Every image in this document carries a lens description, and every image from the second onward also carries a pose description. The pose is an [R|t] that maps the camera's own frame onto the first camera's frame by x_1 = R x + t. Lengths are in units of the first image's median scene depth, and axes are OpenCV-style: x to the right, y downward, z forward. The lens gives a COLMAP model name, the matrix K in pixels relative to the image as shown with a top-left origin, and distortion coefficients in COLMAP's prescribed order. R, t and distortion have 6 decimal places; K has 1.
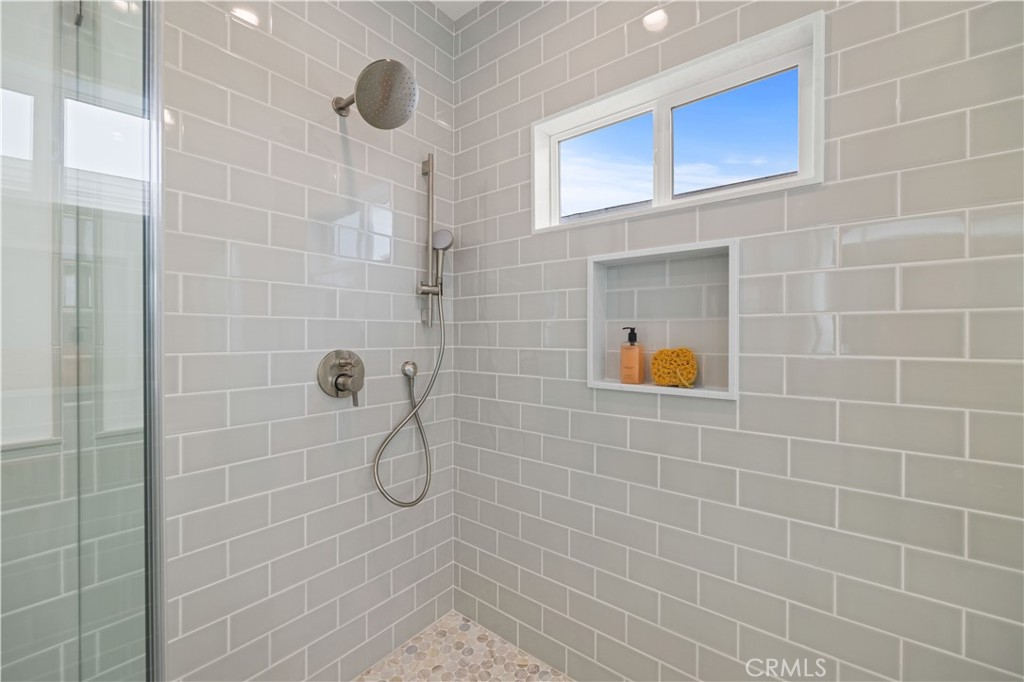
lens RADIAL K [[409.0, 0, 512.0], [0, 409.0, 341.0], [0, 0, 1]] dist [0.000304, 0.000069]
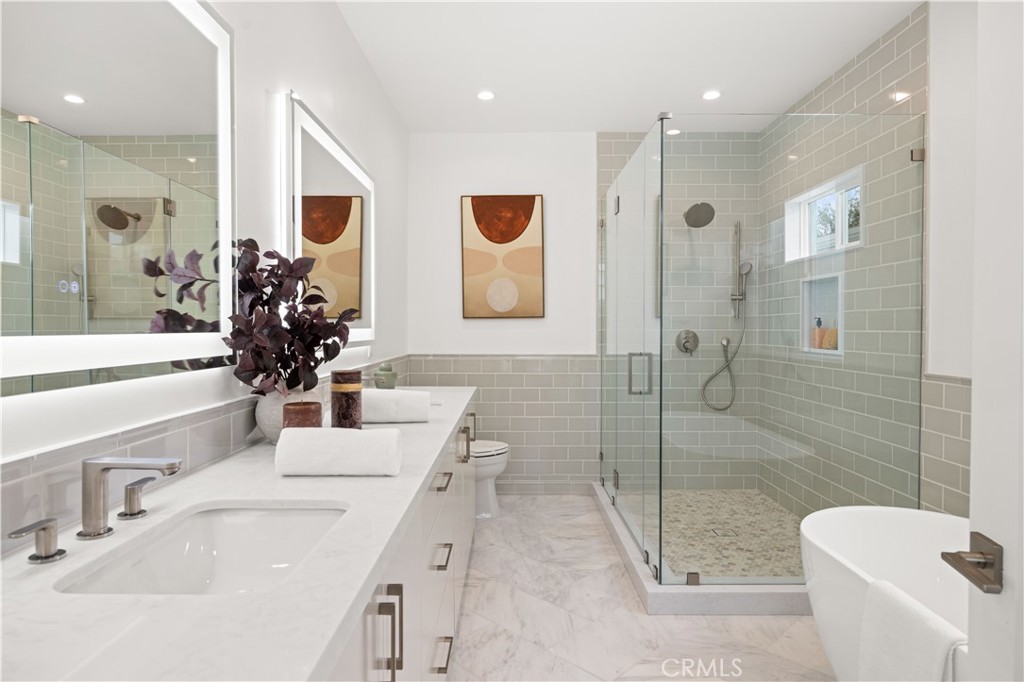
lens RADIAL K [[632.5, 0, 512.0], [0, 632.5, 341.0], [0, 0, 1]] dist [-0.001080, -0.000112]
pose [[0.608299, 0.011741, -0.793621, 1.439963], [-0.004227, 0.999924, 0.011554, 0.037042], [0.793697, -0.003674, 0.608303, -1.510653]]
